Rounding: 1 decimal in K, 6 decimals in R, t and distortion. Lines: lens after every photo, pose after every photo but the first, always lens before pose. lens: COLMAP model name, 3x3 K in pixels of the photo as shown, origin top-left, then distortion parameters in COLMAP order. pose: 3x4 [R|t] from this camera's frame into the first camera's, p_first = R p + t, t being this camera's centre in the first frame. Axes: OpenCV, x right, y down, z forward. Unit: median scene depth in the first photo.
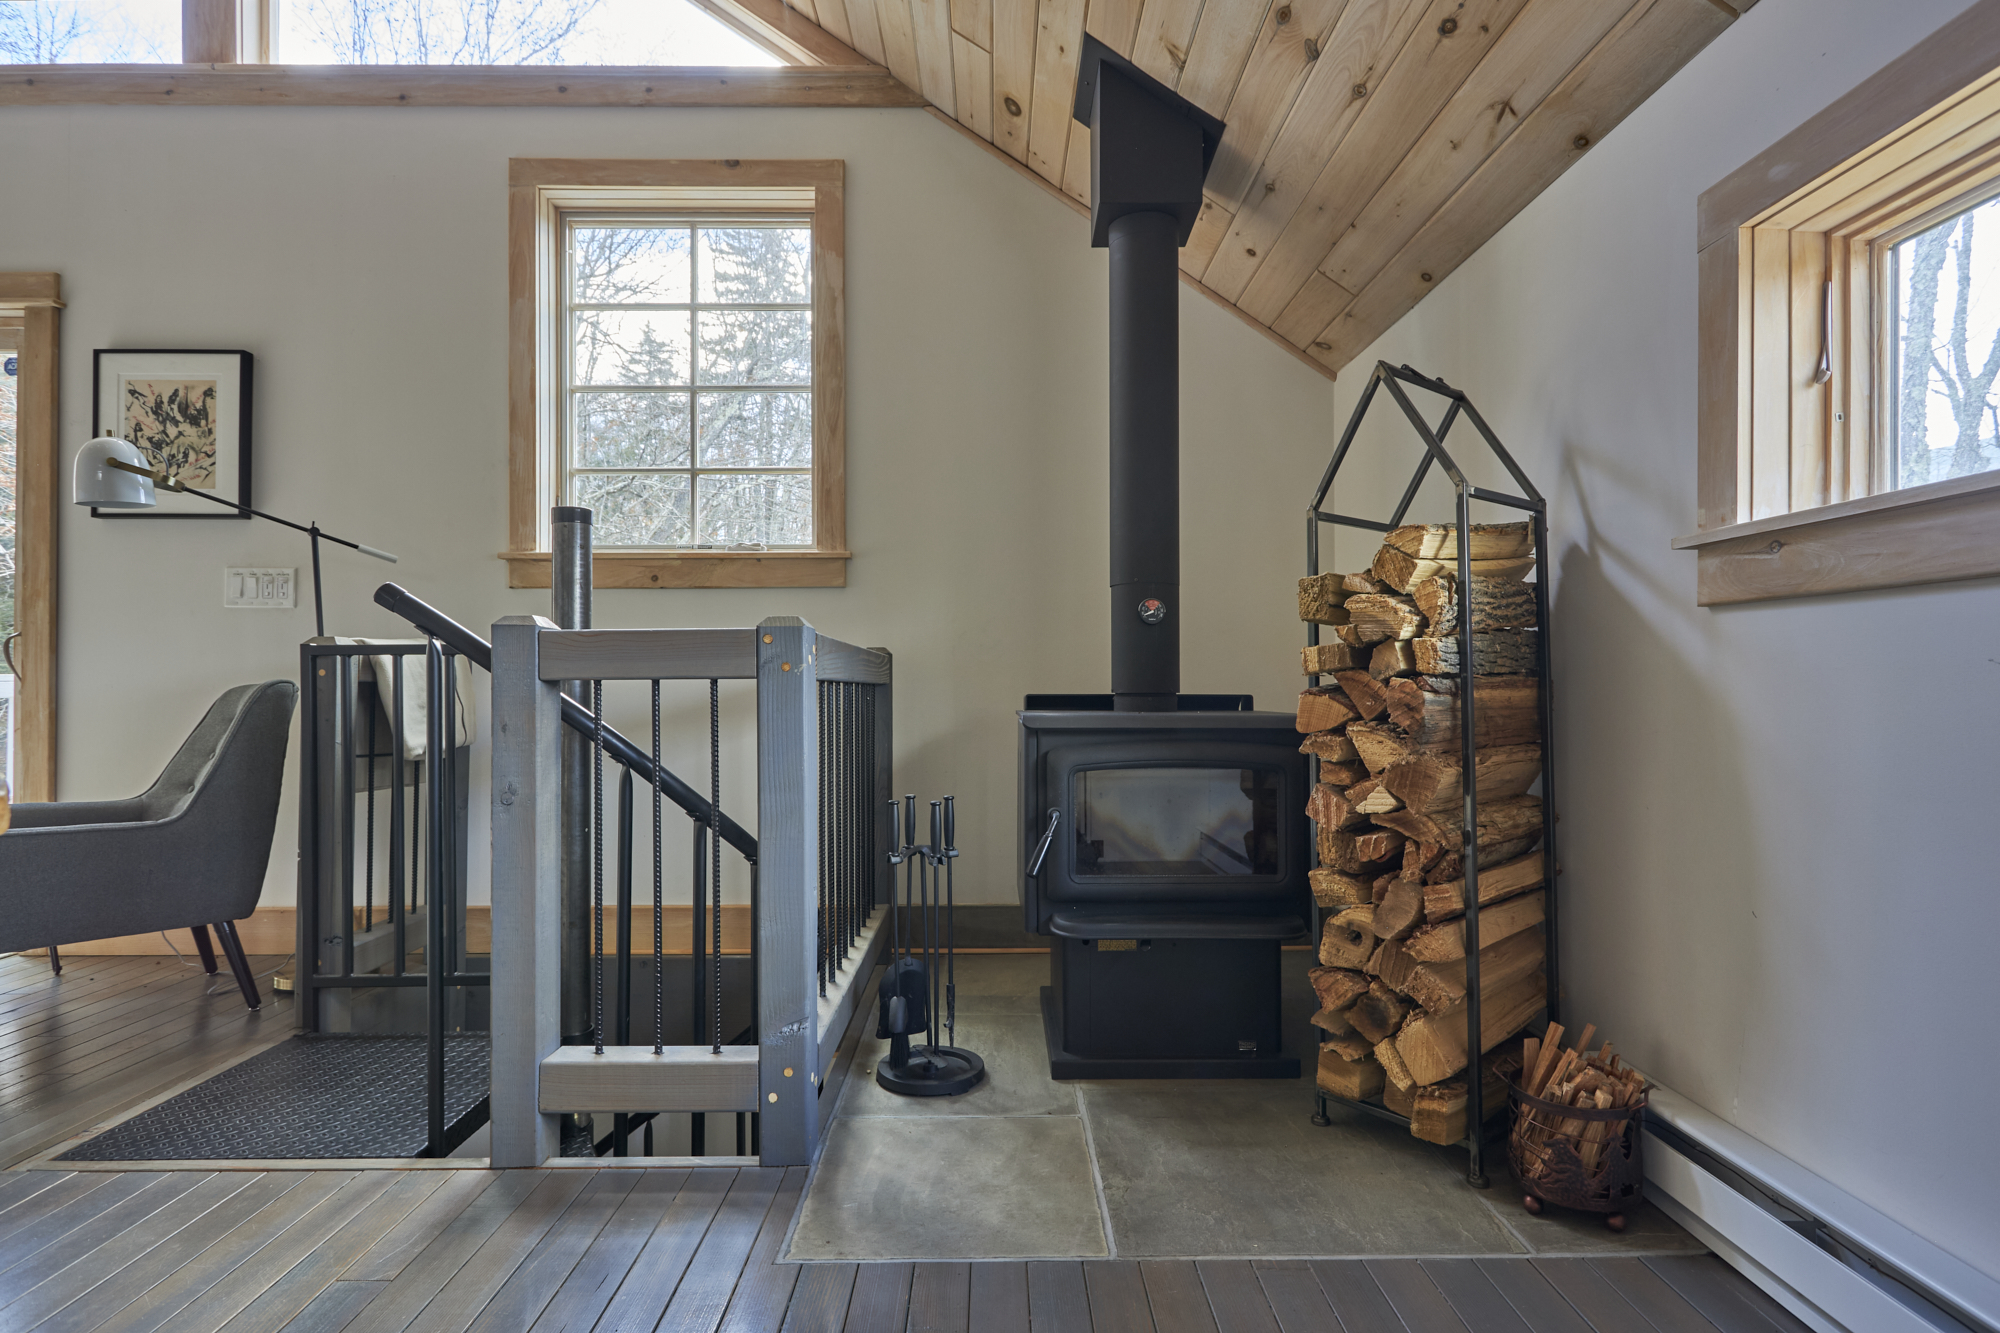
lens RADIAL K [[1010.3, 0, 1000.0], [0, 1010.3, 666.5], [0, 0, 1]] dist [0.003905, 0.000410]
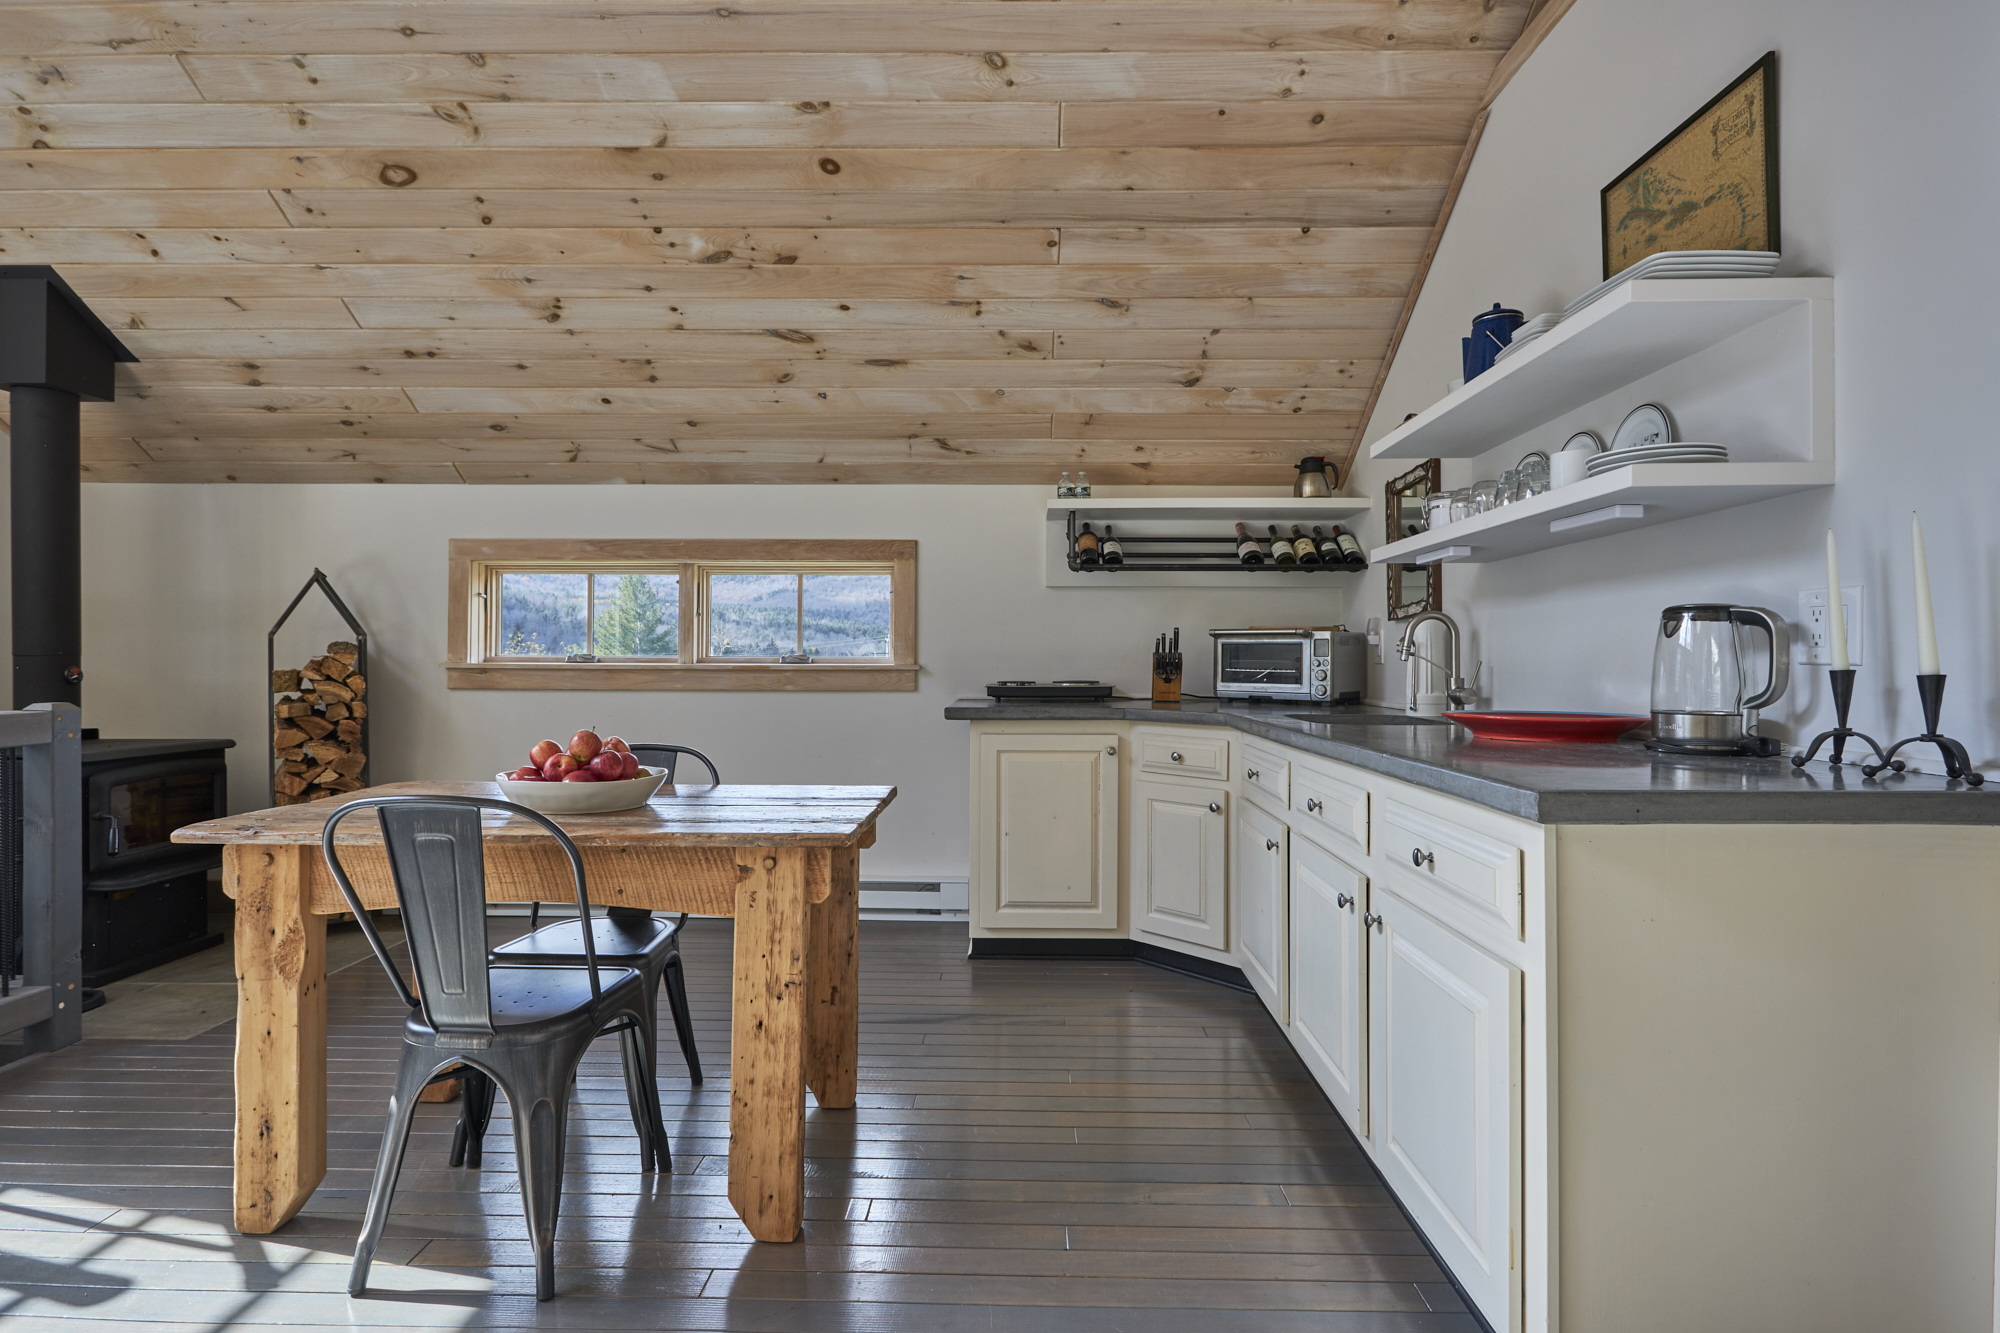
lens RADIAL K [[998.9, 0, 1000.0], [0, 998.9, 666.5], [0, 0, 1]] dist [-0.000513, -0.002313]
pose [[0.031977, -0.002405, 0.999486, -1.578893], [-0.020491, 0.999785, 0.003061, -0.128194], [-0.999279, -0.020578, 0.031921, -0.467618]]
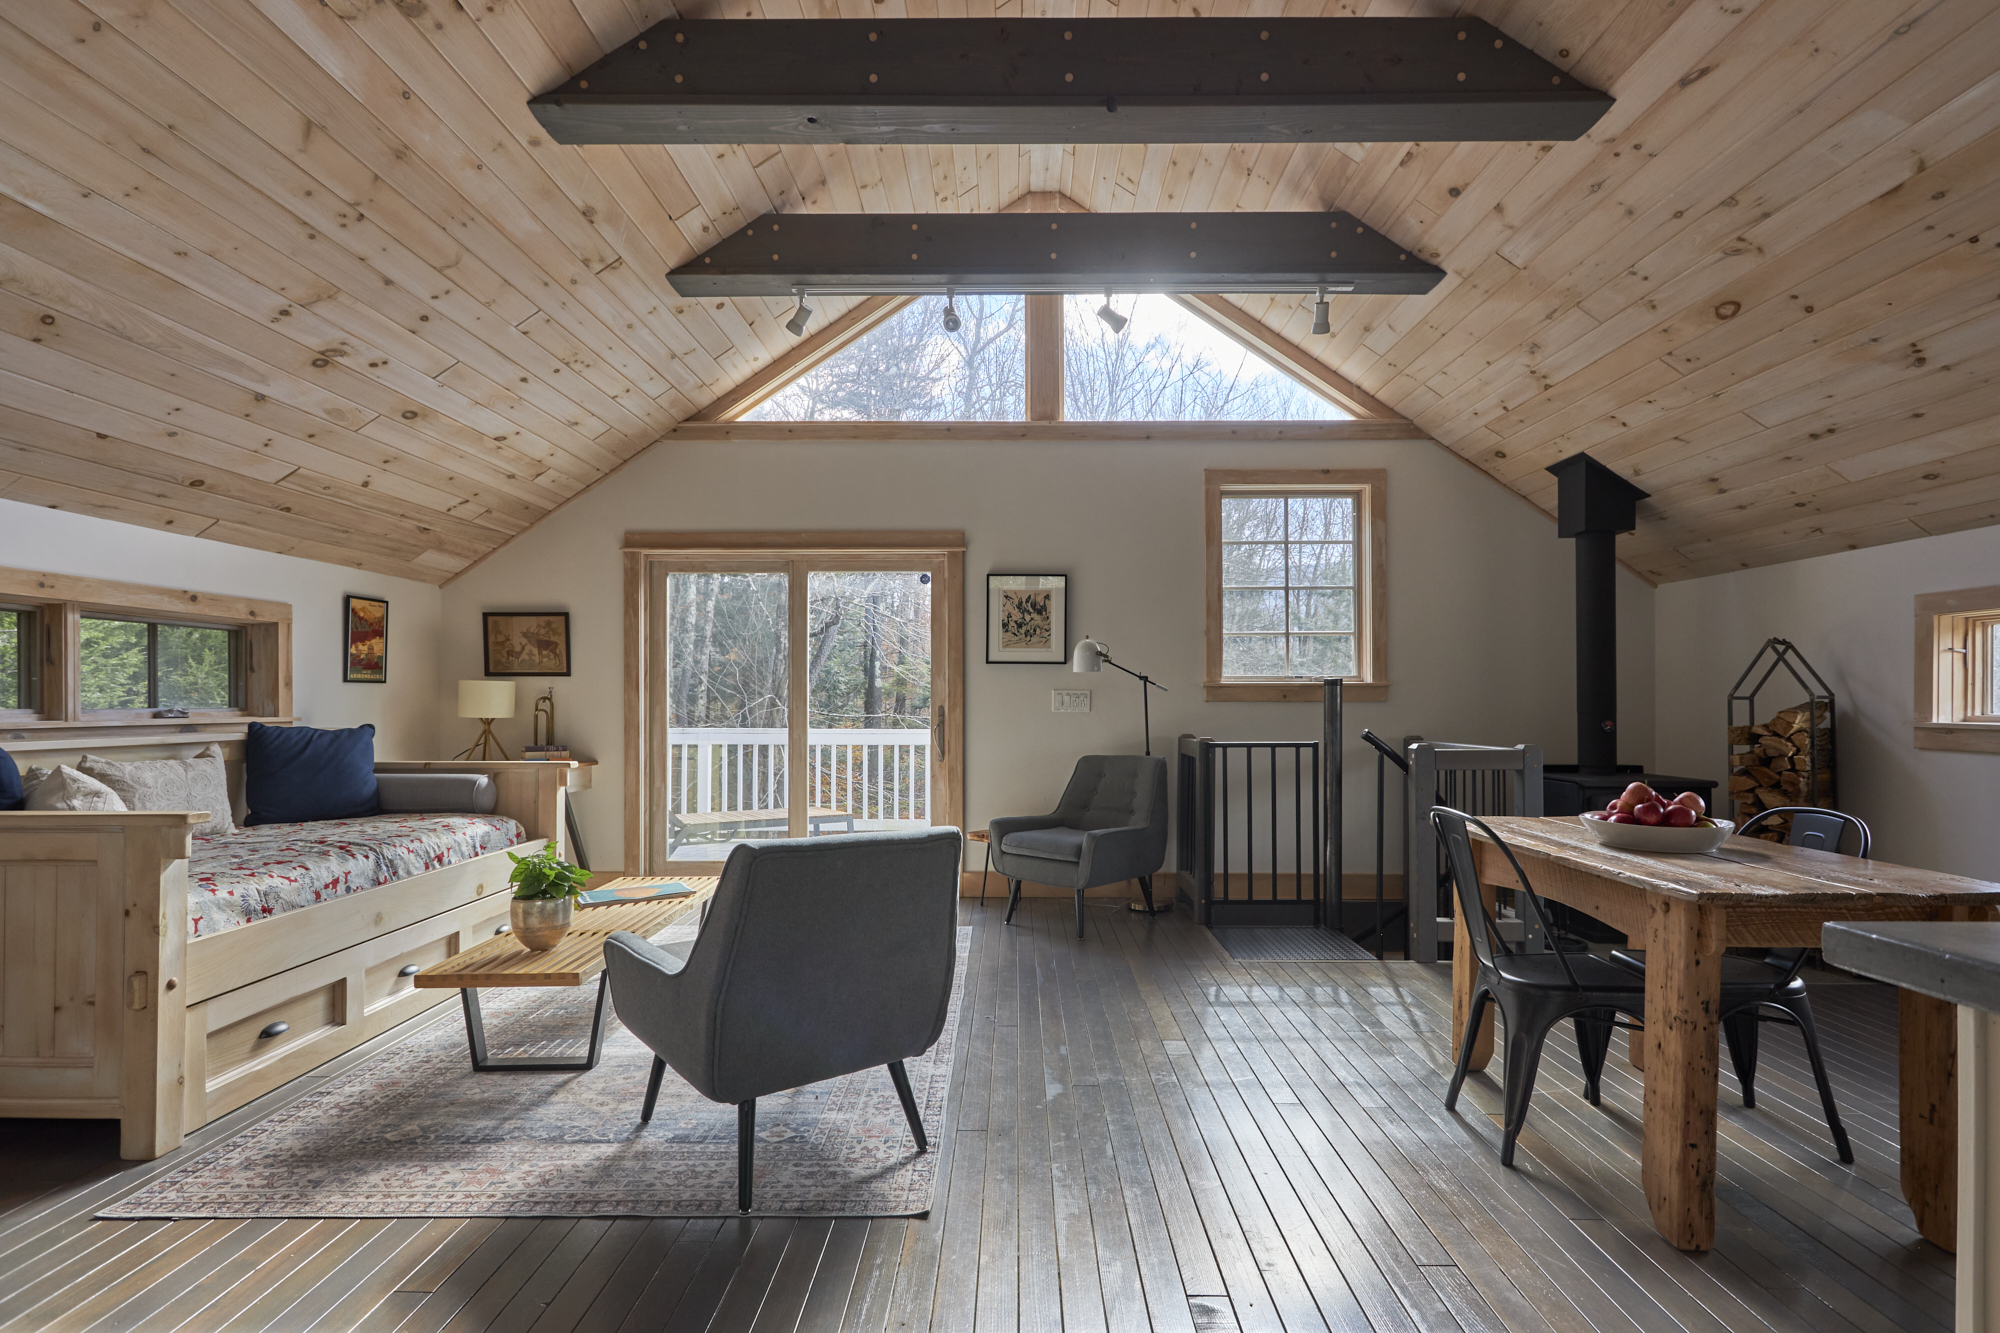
lens RADIAL K [[972.6, 0, 1006.7], [0, 972.6, 689.6], [0, 0, 1]] dist [-0.000551, -0.005836]
pose [[0.999559, 0.004219, -0.029401, -1.316680], [-0.004134, 0.999987, 0.002936, -0.170921], [0.029413, -0.002813, 0.999563, -1.313581]]
